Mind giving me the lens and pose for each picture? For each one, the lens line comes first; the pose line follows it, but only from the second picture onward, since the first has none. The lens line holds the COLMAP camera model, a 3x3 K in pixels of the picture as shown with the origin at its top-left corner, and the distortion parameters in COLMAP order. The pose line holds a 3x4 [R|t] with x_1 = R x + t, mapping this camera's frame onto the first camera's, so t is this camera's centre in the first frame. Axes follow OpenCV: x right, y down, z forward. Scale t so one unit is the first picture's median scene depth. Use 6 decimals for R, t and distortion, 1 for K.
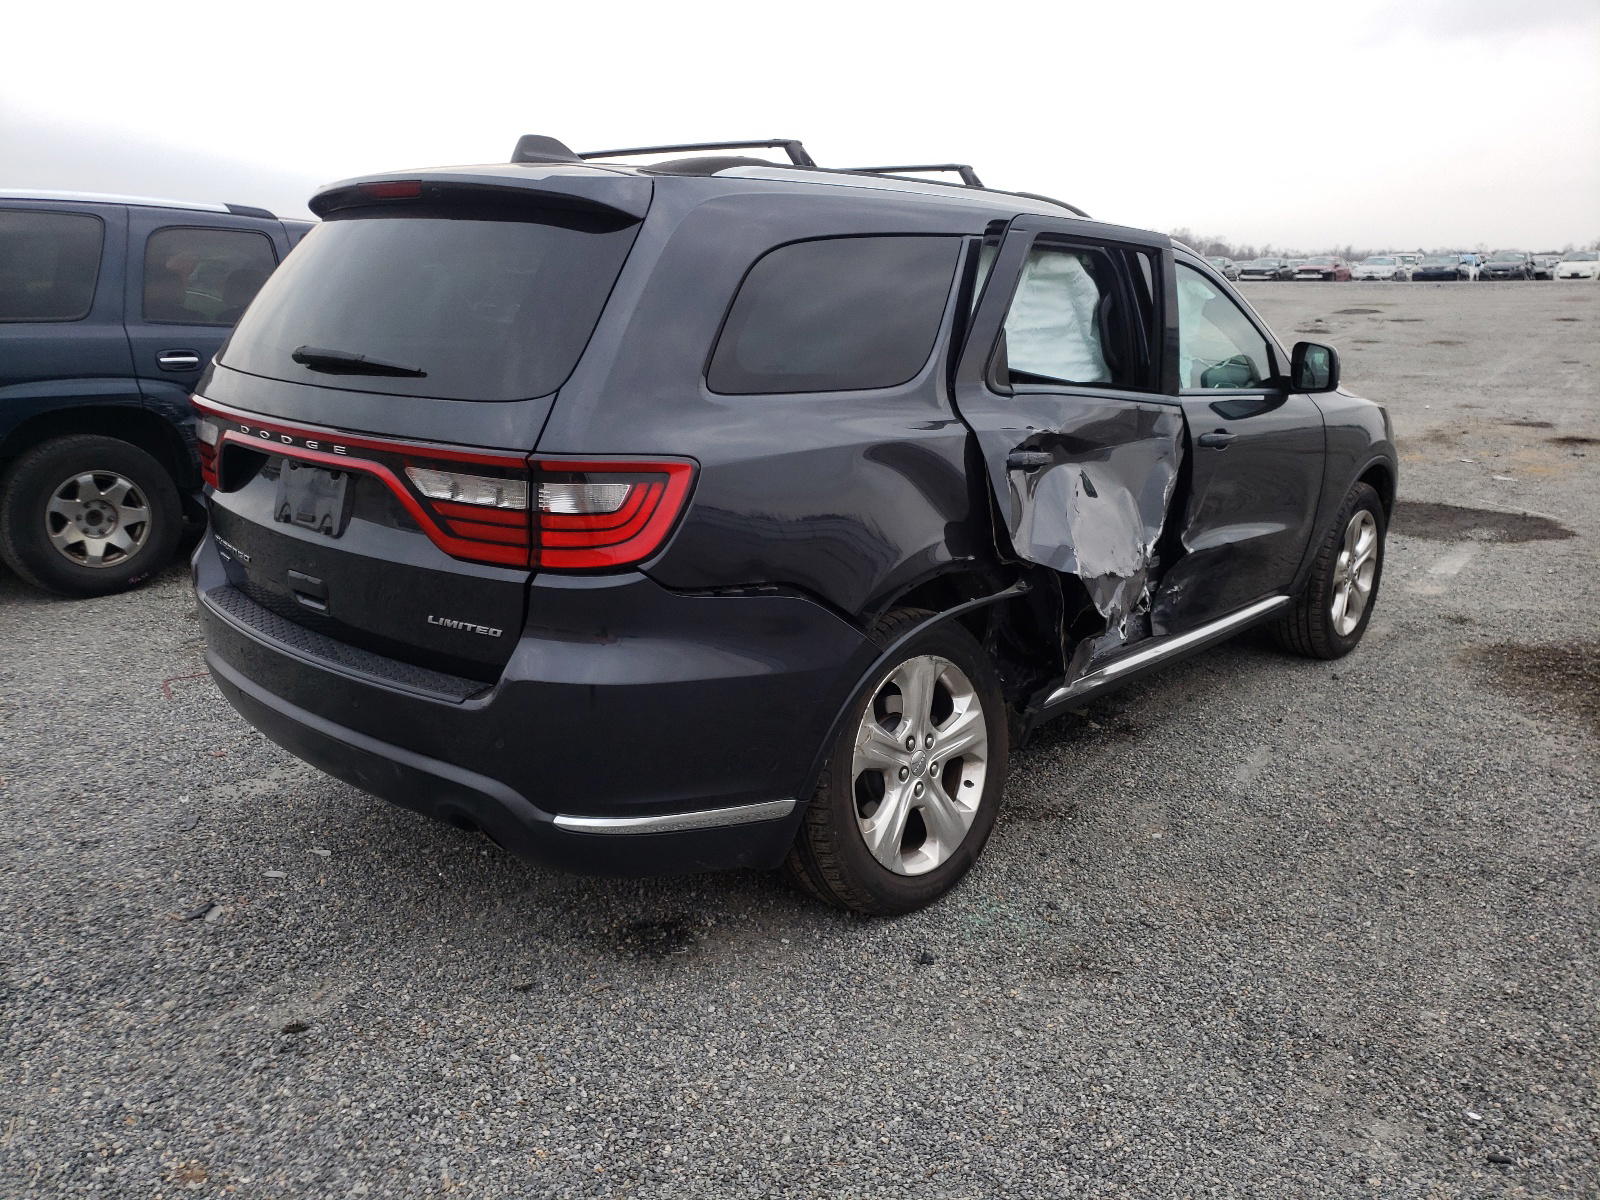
lens RADIAL K [[1166.1, 0, 794.0], [0, 1166.1, 599.4], [0, 0, 1]] dist [0.002895, 0.004270]
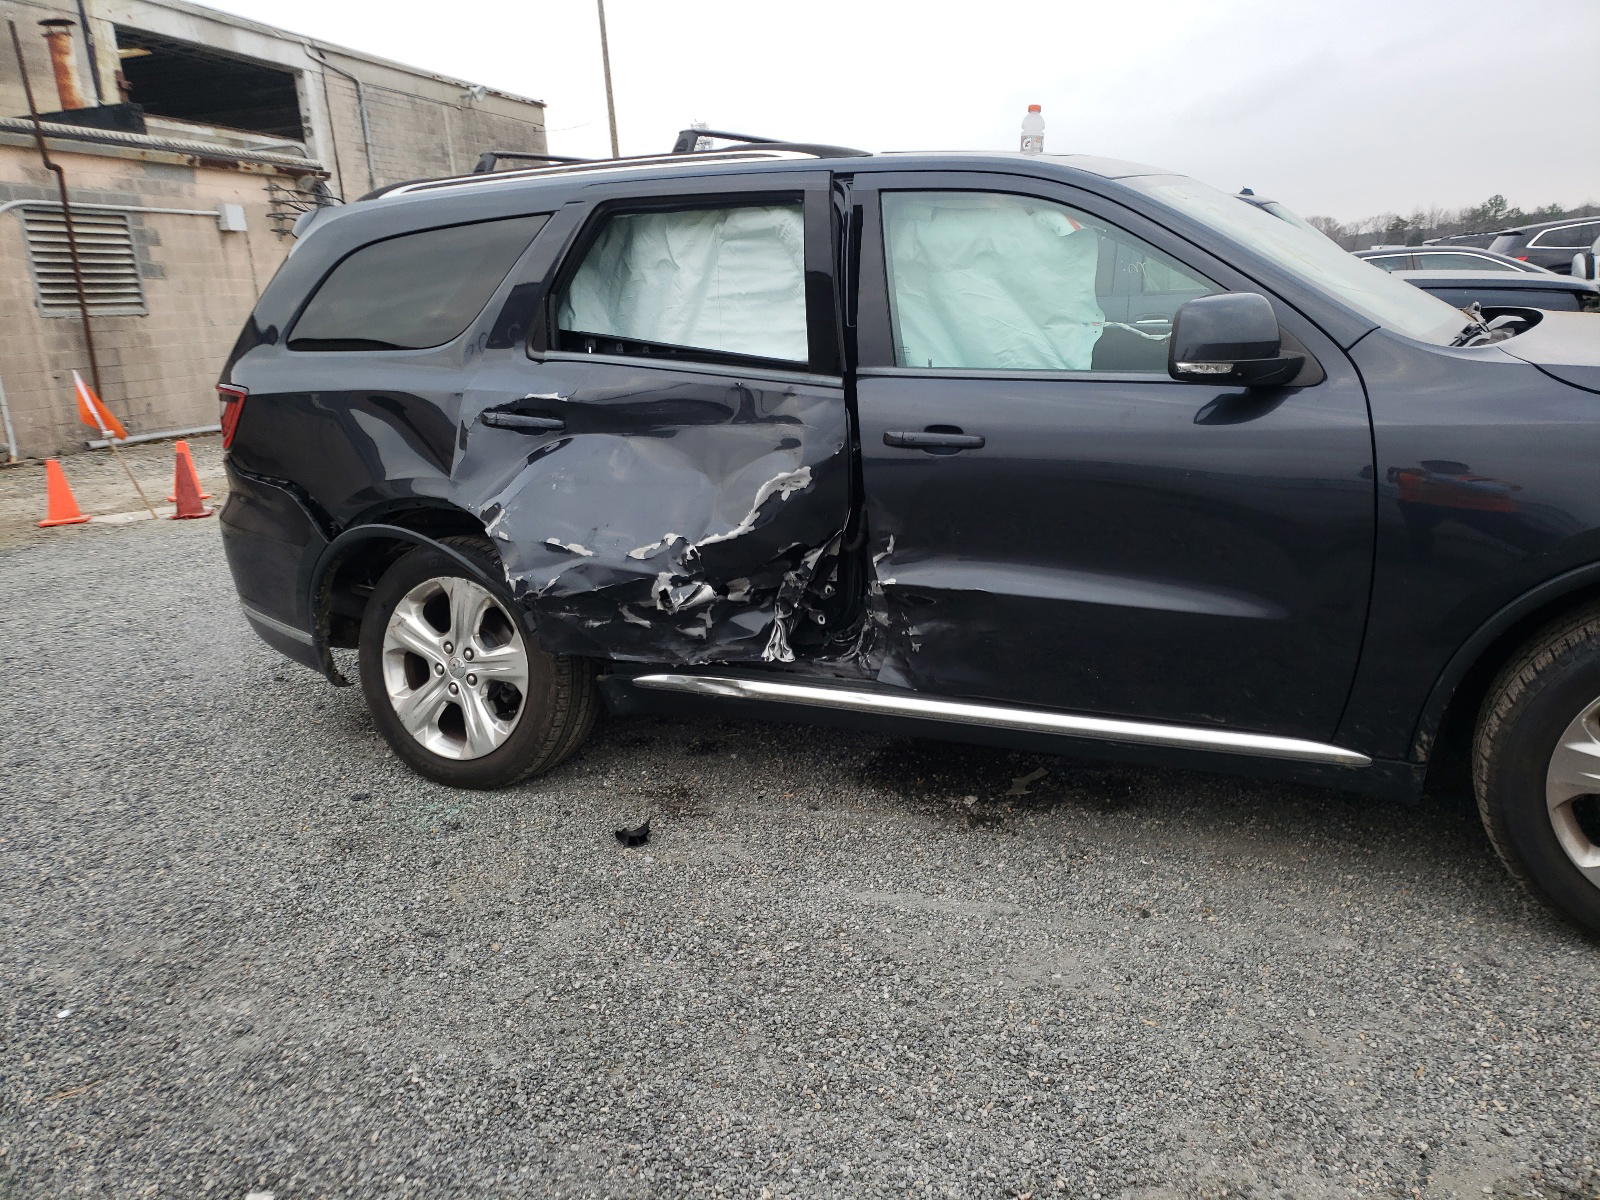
lens RADIAL K [[1196.5, 0, 800.0], [0, 1196.5, 600.0], [0, 0, 1]] dist [0.028709, 0.005019]
pose [[0.357437, 0.207732, -0.910542, 1.129511], [-0.188914, 0.970877, 0.147338, -0.146452], [0.914631, 0.119351, 0.386271, 0.708202]]
